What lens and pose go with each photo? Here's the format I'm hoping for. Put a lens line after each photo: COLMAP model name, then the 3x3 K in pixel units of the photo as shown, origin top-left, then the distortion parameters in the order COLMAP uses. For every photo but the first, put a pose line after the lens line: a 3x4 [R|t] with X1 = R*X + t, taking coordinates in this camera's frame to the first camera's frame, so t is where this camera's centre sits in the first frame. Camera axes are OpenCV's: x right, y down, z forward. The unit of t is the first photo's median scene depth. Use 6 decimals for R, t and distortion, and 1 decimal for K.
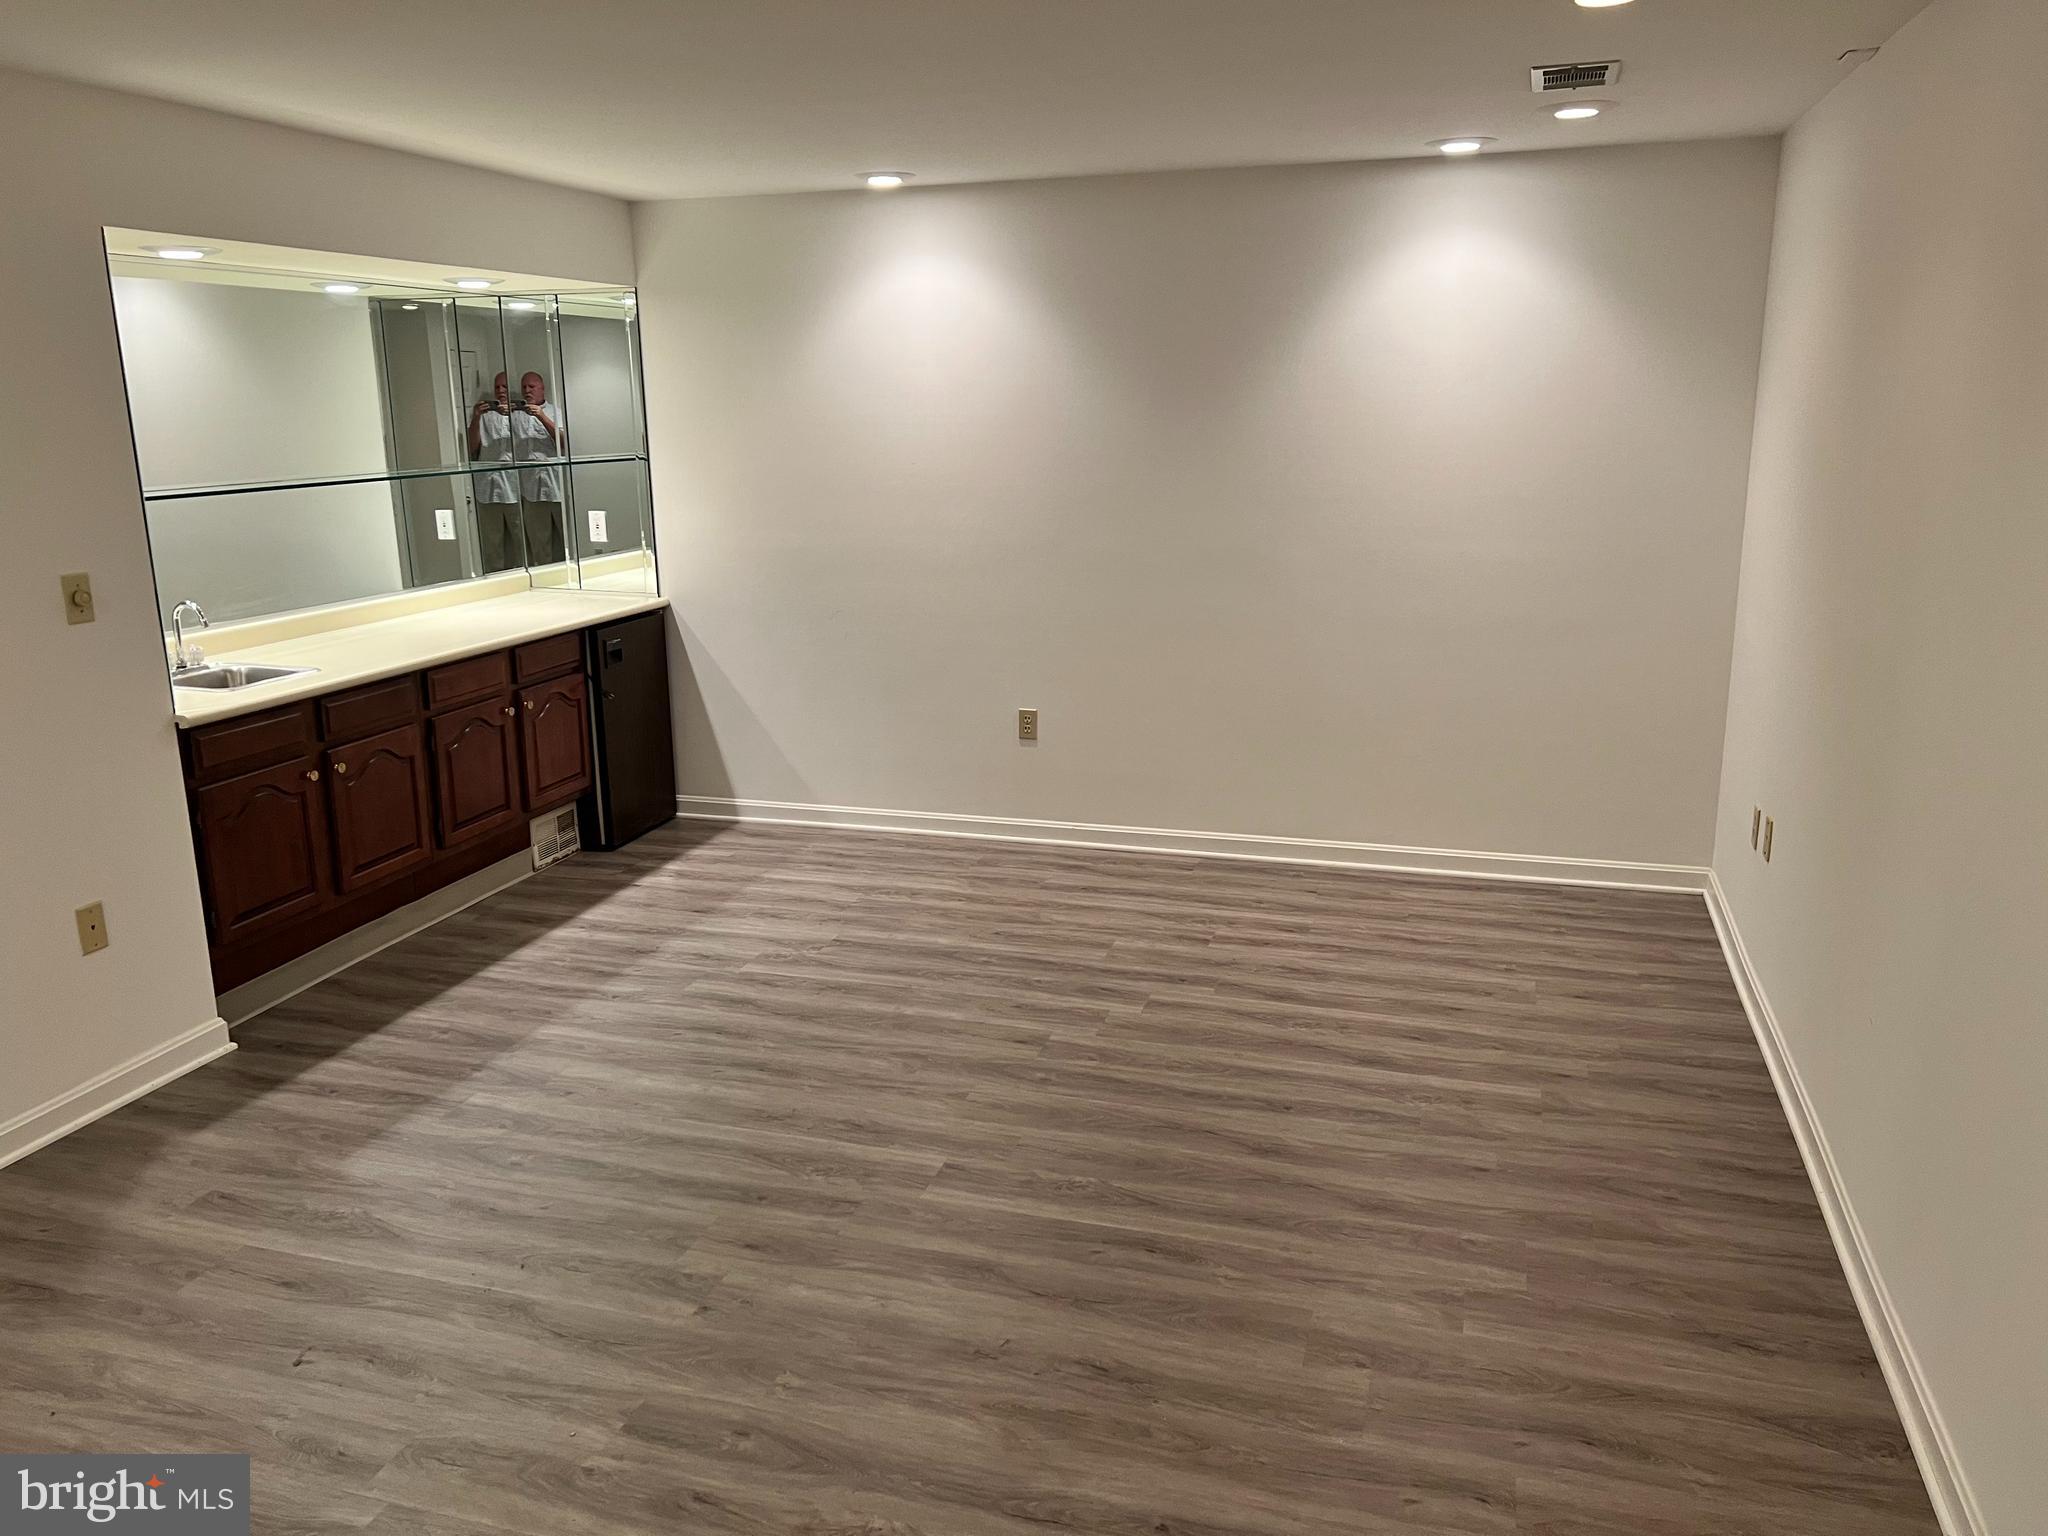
lens RADIAL K [[1532.1, 0, 1031.5], [0, 1532.1, 758.1], [0, 0, 1]] dist [0.075966, -0.082626]
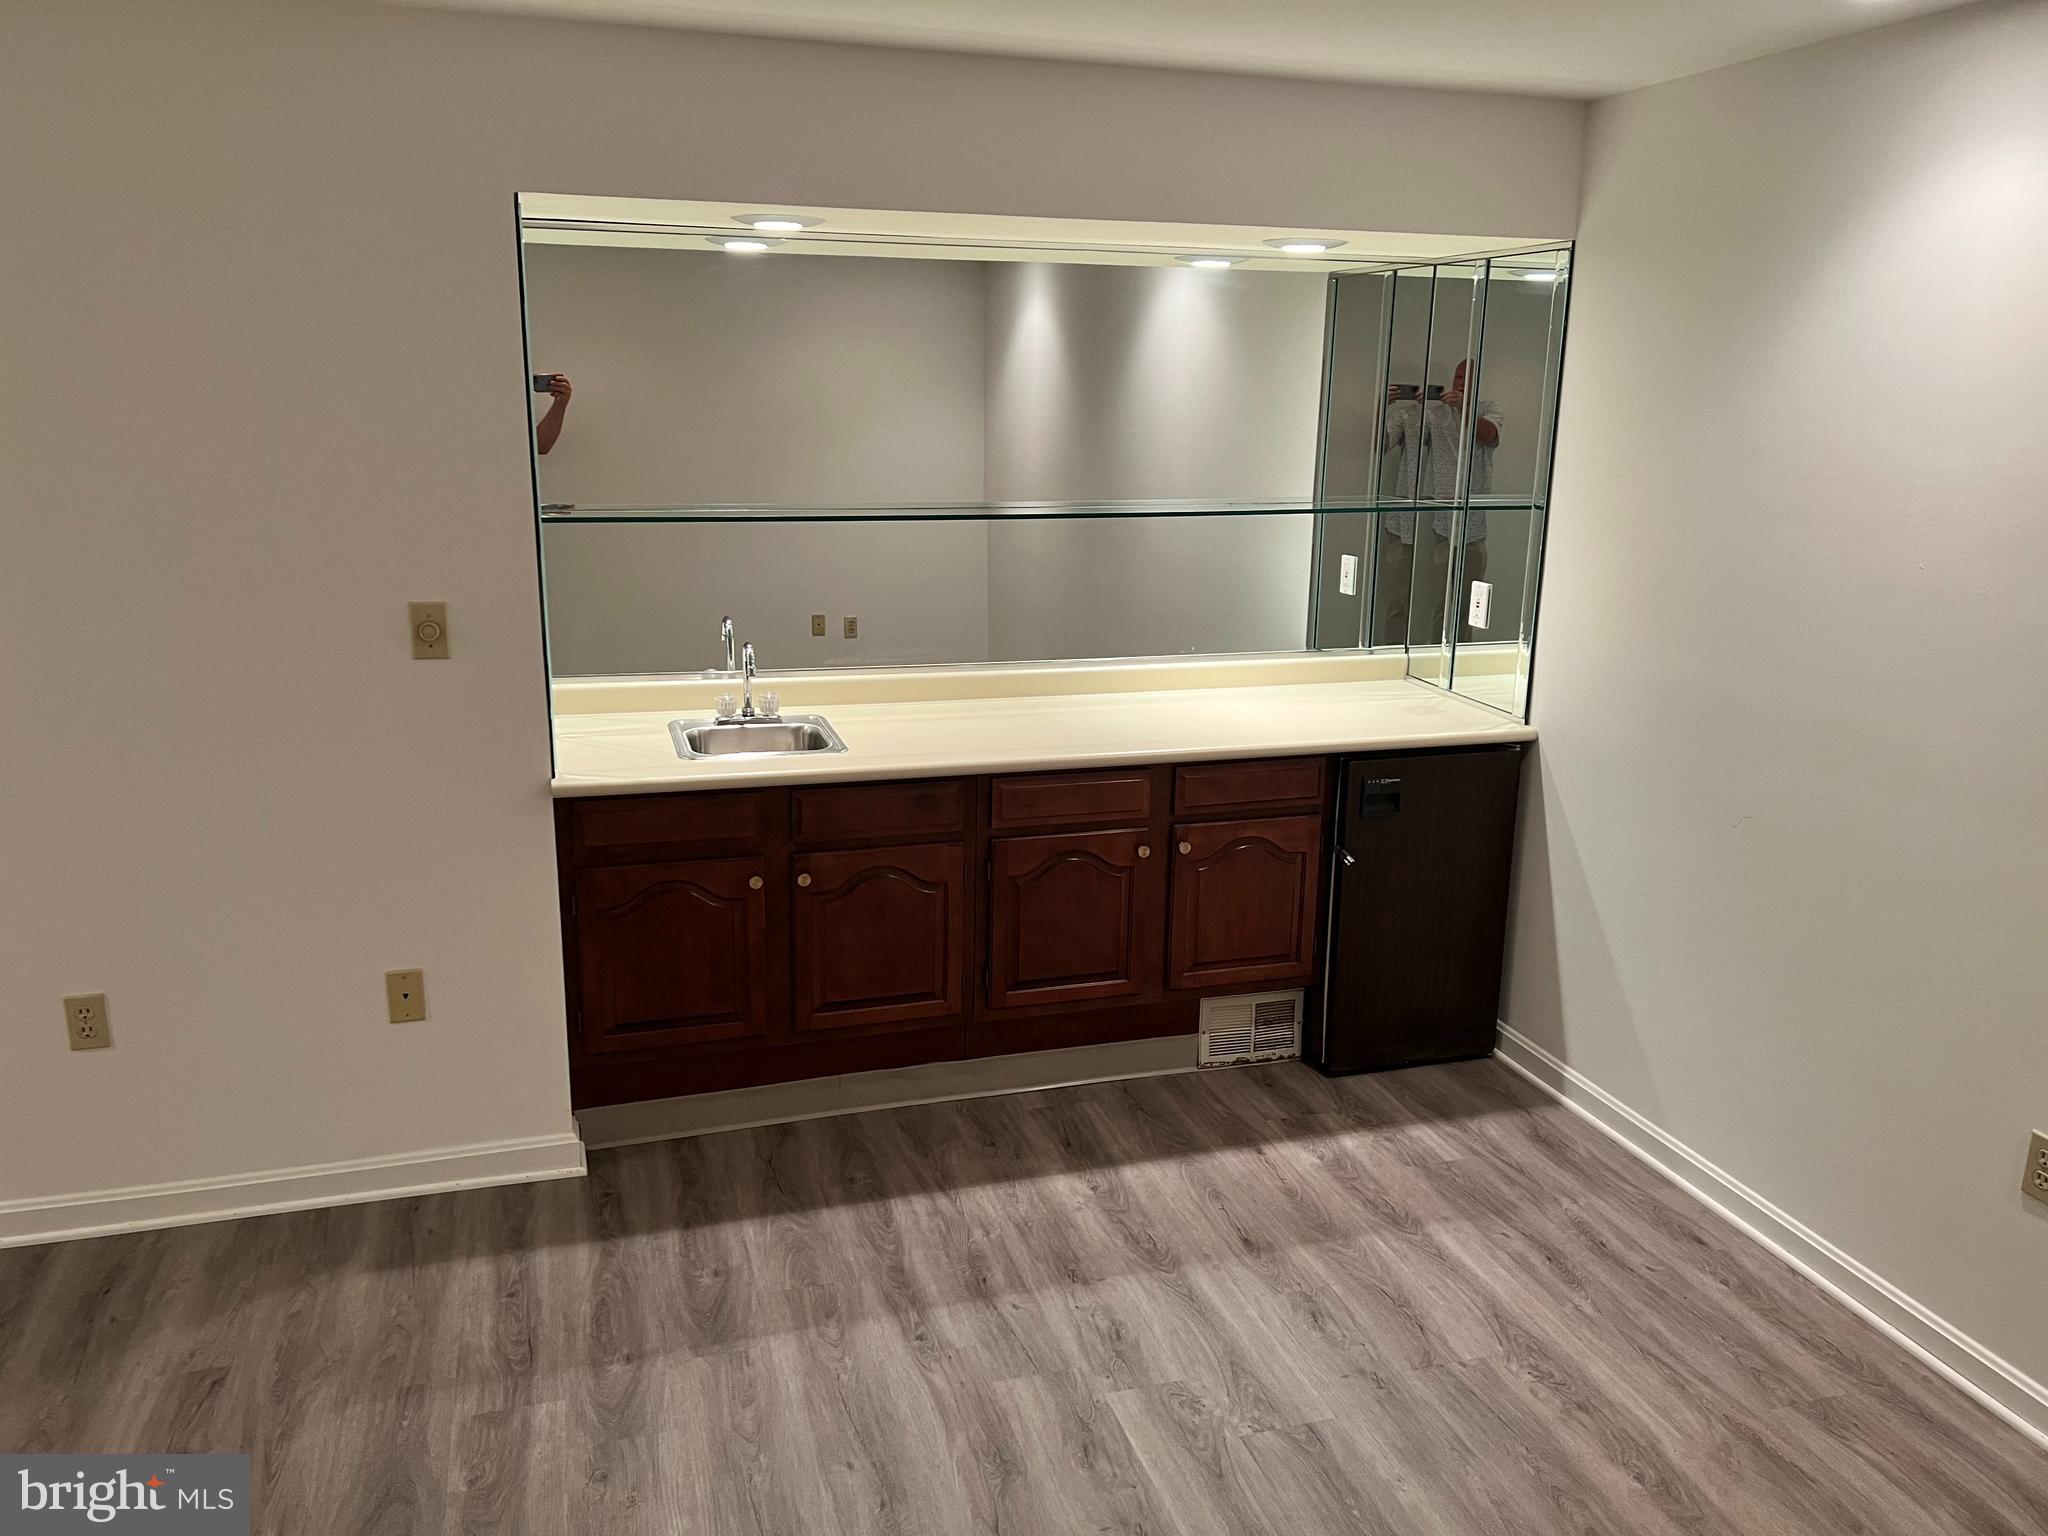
lens RADIAL K [[1532.1, 0, 1031.5], [0, 1532.1, 758.1], [0, 0, 1]] dist [0.075966, -0.082626]
pose [[0.548189, 0.216879, -0.807745, 0.185809], [-0.212615, 0.970202, 0.116204, -0.135862], [0.808878, 0.108037, 0.577965, 0.518517]]
